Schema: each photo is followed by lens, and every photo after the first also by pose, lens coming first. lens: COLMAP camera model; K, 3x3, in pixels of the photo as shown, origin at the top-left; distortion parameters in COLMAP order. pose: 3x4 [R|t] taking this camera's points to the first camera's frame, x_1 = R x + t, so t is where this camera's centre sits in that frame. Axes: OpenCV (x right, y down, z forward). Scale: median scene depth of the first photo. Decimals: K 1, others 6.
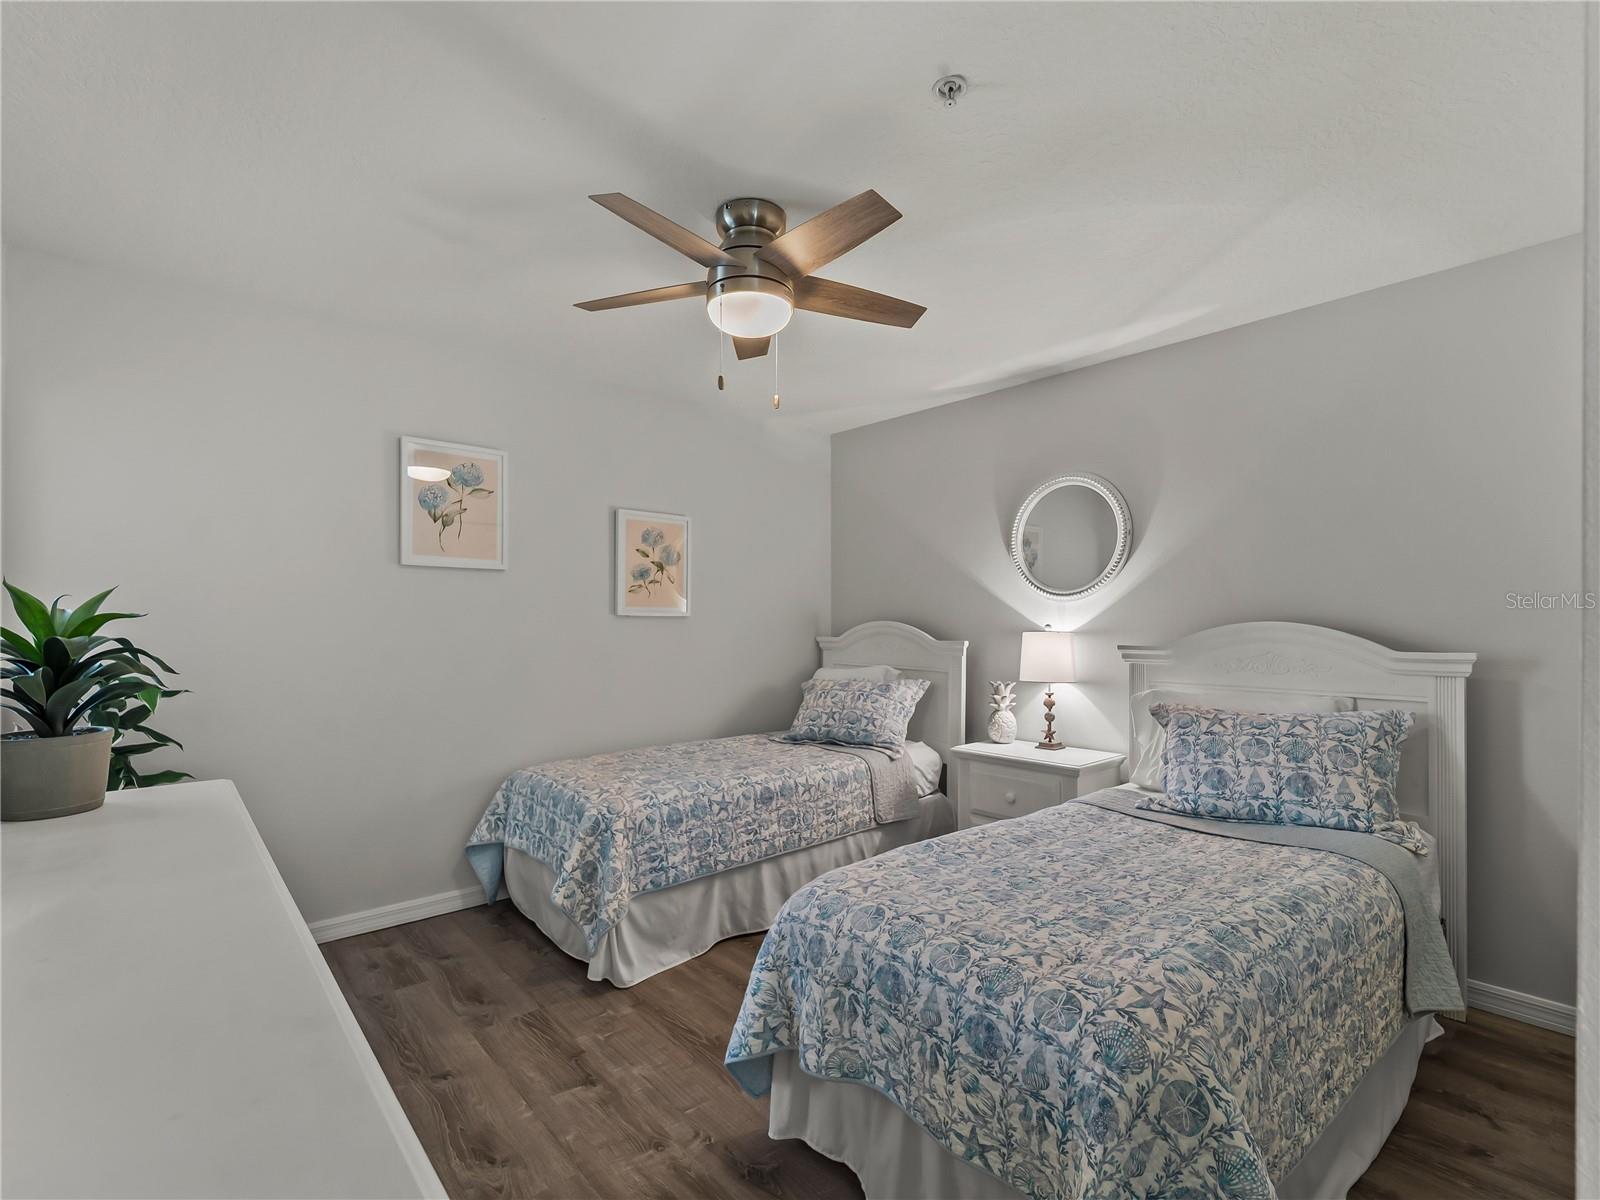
lens RADIAL K [[736.1, 0, 804.6], [0, 736.1, 601.6], [0, 0, 1]] dist [0.000972, -0.002135]
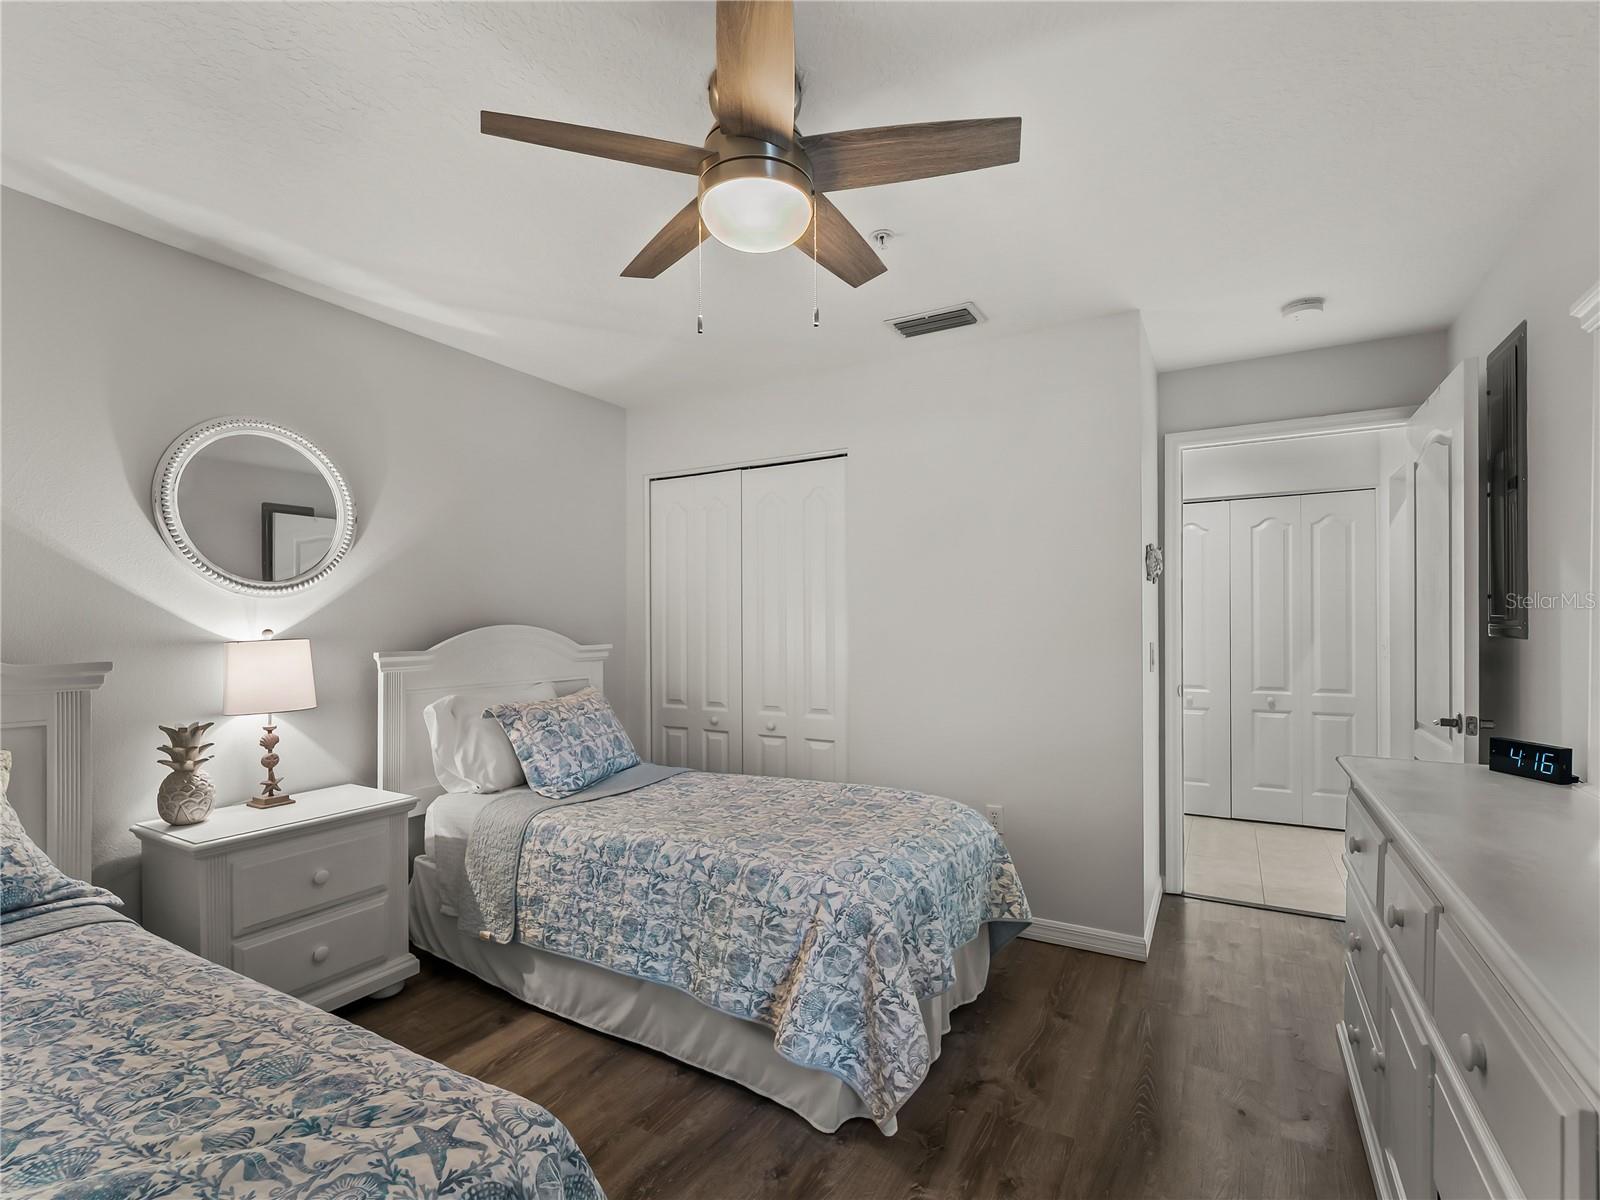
lens RADIAL K [[736.1, 0, 804.6], [0, 736.1, 601.6], [0, 0, 1]] dist [0.000972, -0.002135]
pose [[-0.316853, 0.025224, 0.948139, -0.580130], [-0.027033, 0.999000, -0.035611, 0.017909], [-0.948089, -0.036915, -0.315854, 0.853402]]
